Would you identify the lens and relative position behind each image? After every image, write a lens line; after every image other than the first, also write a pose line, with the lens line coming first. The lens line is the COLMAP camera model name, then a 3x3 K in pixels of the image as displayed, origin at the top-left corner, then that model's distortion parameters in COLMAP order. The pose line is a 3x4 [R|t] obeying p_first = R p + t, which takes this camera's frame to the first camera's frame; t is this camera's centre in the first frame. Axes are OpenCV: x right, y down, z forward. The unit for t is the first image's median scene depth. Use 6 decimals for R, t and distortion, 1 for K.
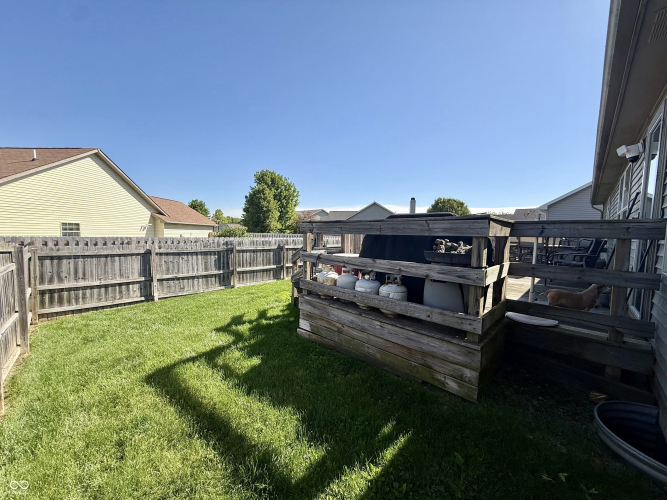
lens RADIAL K [[263.6, 0, 332.7], [0, 263.6, 253.4], [0, 0, 1]] dist [0.000838, -0.000023]
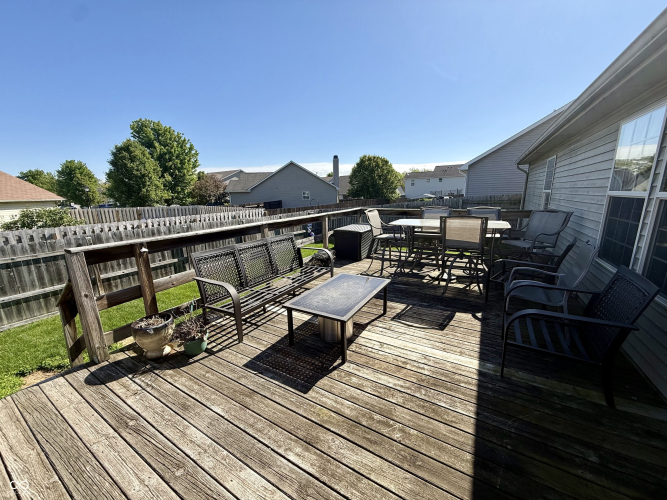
lens RADIAL K [[263.6, 0, 330.4], [0, 263.6, 254.4], [0, 0, 1]] dist [0.000838, -0.000023]
pose [[0.970990, -0.091528, 0.220910, 0.222135], [0.057030, 0.985826, 0.157780, -0.079620], [-0.232220, -0.140604, 0.962447, 0.338520]]
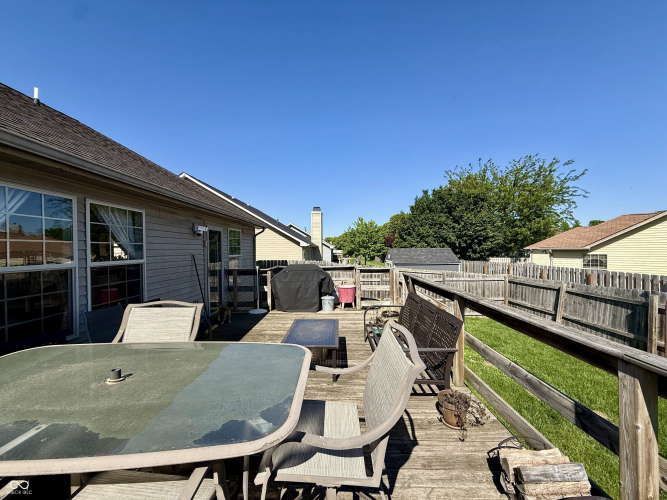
lens RADIAL K [[263.6, 0, 330.6], [0, 263.6, 249.6], [0, 0, 1]] dist [0.000838, -0.000023]
pose [[-0.737137, -0.008574, -0.675689, 0.535016], [-0.053748, 0.997495, 0.045979, -0.124052], [0.673603, 0.070210, -0.735751, 0.883233]]
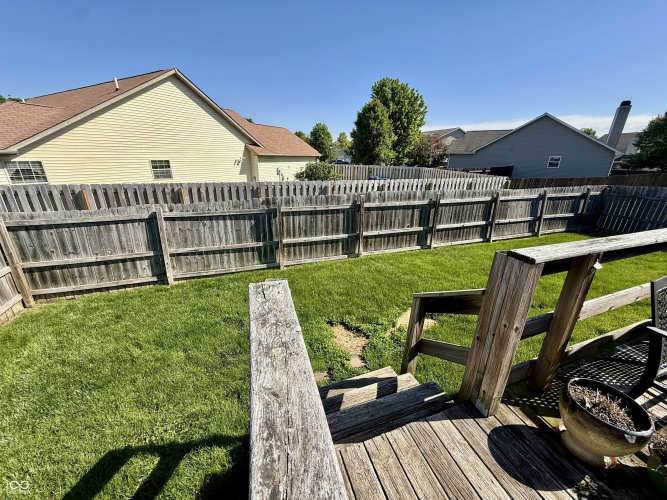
lens RADIAL K [[263.6, 0, 332.8], [0, 263.6, 252.1], [0, 0, 1]] dist [0.000838, -0.000023]
pose [[0.897906, 0.149684, -0.413955, 0.029517], [-0.033895, 0.961127, 0.274017, -0.095820], [0.438879, -0.232011, 0.868076, 0.443299]]
